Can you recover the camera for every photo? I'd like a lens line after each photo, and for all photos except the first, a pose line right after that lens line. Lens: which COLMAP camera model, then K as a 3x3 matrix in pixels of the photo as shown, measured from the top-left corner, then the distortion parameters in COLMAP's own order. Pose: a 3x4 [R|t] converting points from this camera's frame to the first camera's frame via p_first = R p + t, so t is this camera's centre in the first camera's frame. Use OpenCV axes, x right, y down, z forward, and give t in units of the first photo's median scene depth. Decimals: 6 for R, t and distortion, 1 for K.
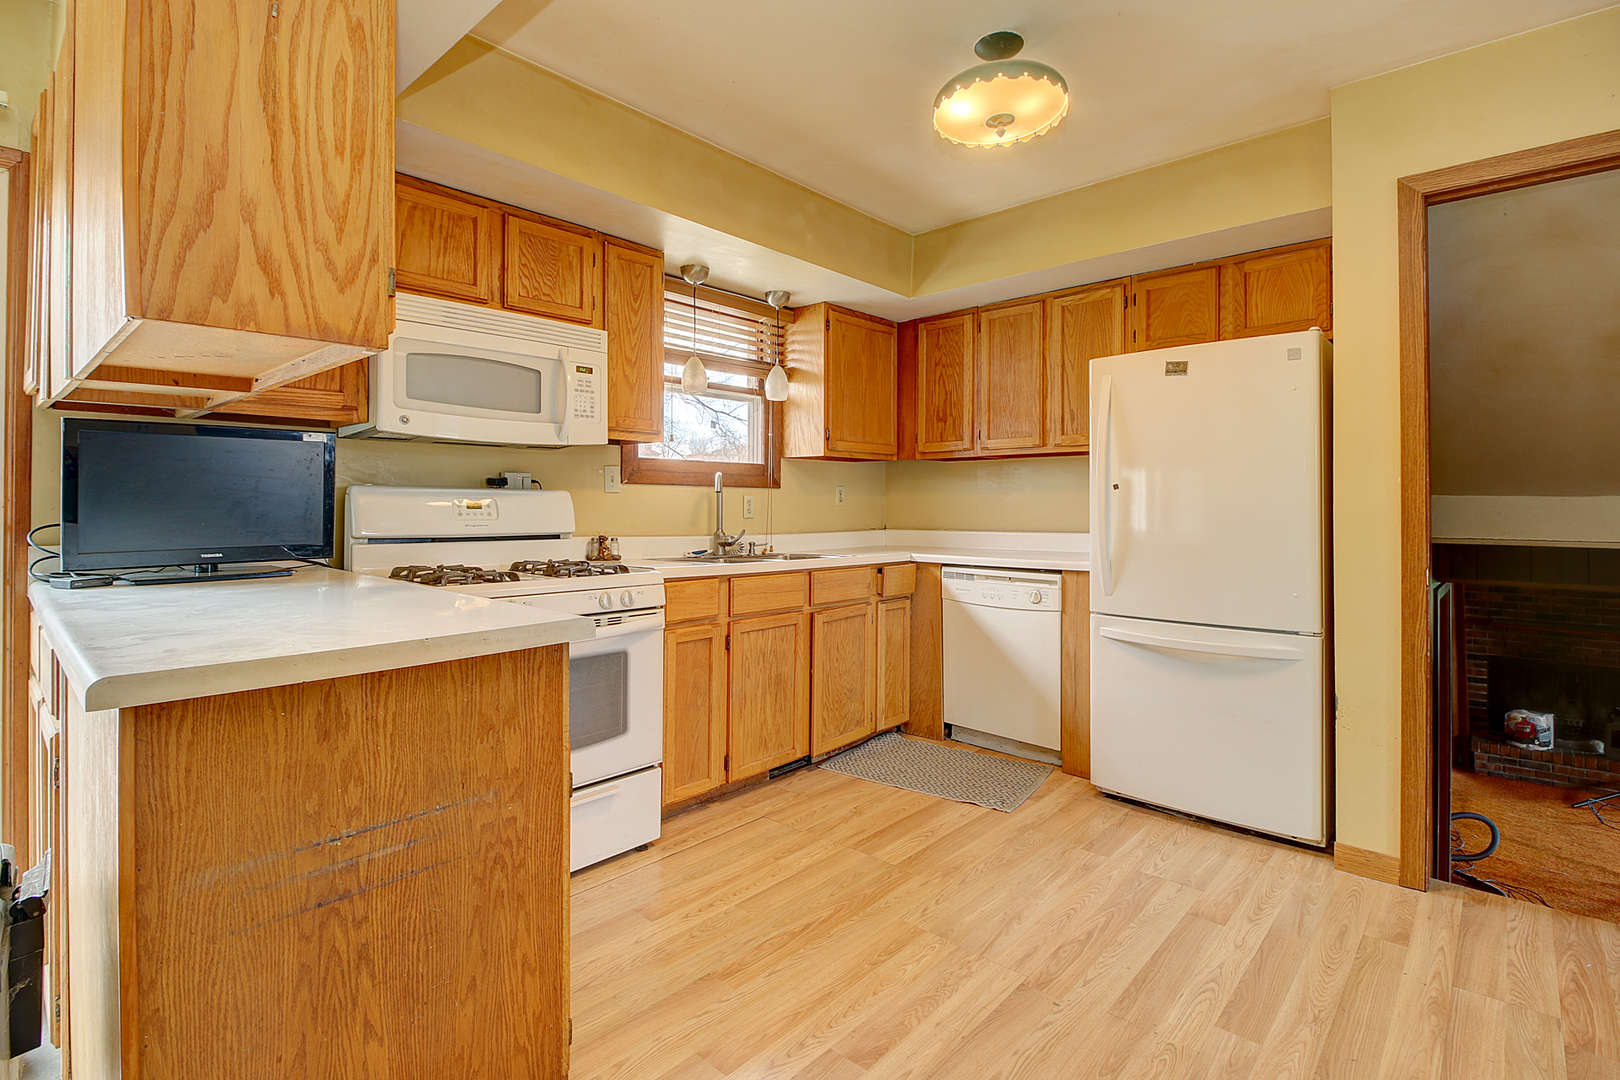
lens RADIAL K [[778.9, 0, 804.4], [0, 778.9, 494.7], [0, 0, 1]] dist [0.014999, -0.013233]
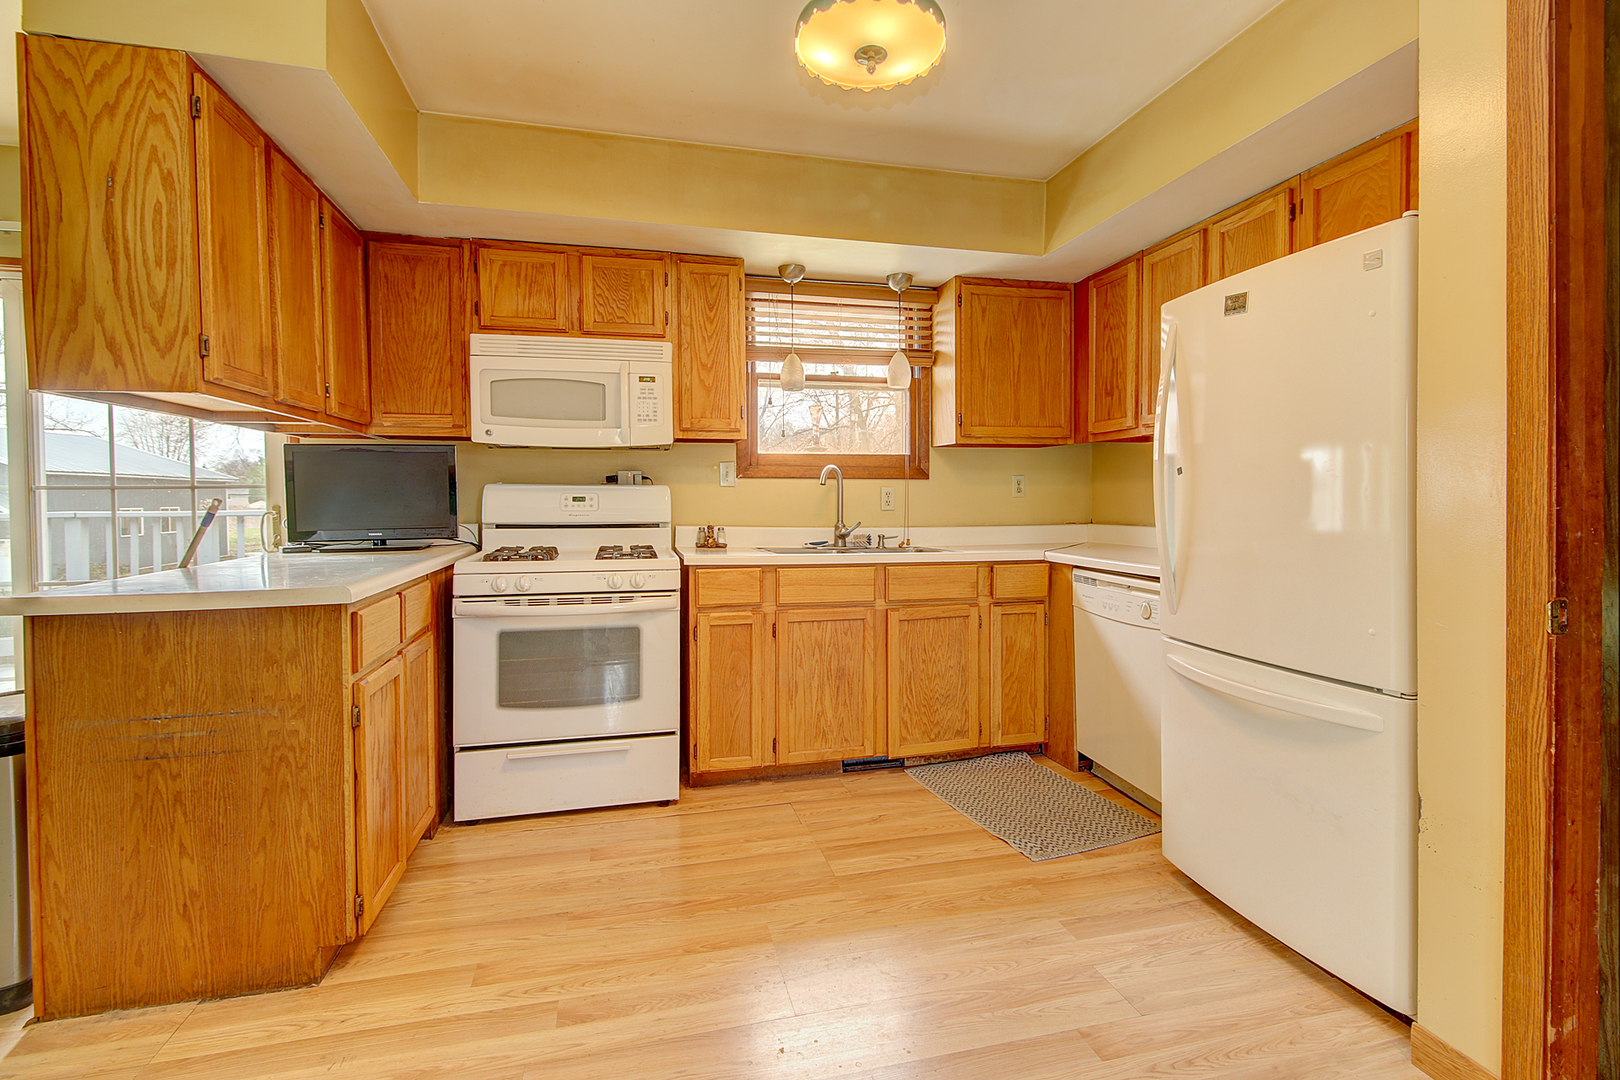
lens RADIAL K [[778.1, 0, 813.2], [0, 778.1, 506.1], [0, 0, 1]] dist [0.023984, -0.012955]
pose [[0.833984, 0.001897, -0.551785, 0.561379], [0.012140, 0.999689, 0.021785, 0.003298], [0.551655, -0.024867, 0.833702, 0.186069]]
